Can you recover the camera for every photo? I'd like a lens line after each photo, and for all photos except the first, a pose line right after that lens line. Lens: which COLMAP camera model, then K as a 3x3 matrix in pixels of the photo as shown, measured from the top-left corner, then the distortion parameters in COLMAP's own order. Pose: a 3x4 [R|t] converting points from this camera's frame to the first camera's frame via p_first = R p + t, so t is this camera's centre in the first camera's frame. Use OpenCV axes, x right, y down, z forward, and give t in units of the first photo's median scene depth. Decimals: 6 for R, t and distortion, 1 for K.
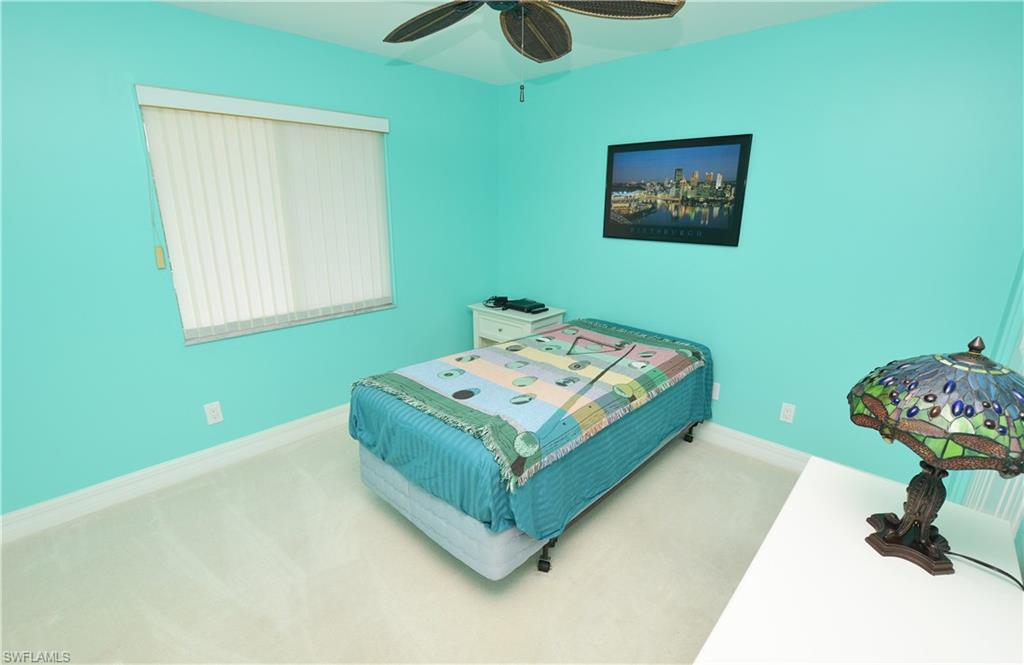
lens RADIAL K [[452.3, 0, 515.6], [0, 452.3, 331.5], [0, 0, 1]] dist [-0.002000, 0.000011]
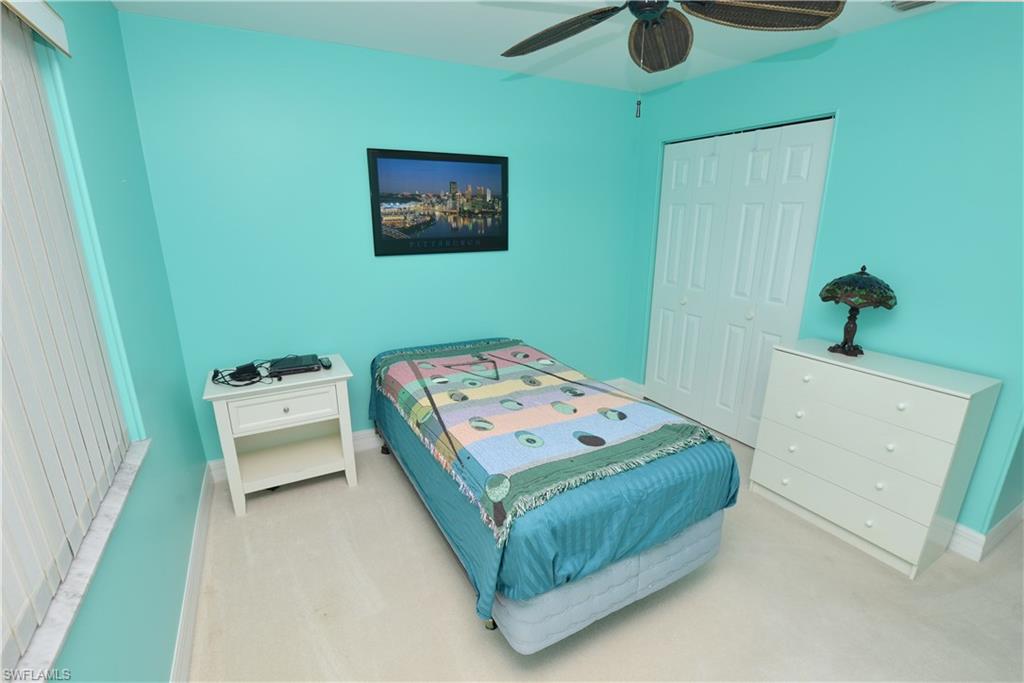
lens RADIAL K [[457.3, 0, 514.0], [0, 457.3, 341.9], [0, 0, 1]] dist [-0.004996, 0.000035]
pose [[0.332885, -0.265028, 0.904958, -0.619729], [0.265307, 0.947247, 0.179821, -0.160465], [-0.904876, 0.180232, 0.385638, 0.525313]]
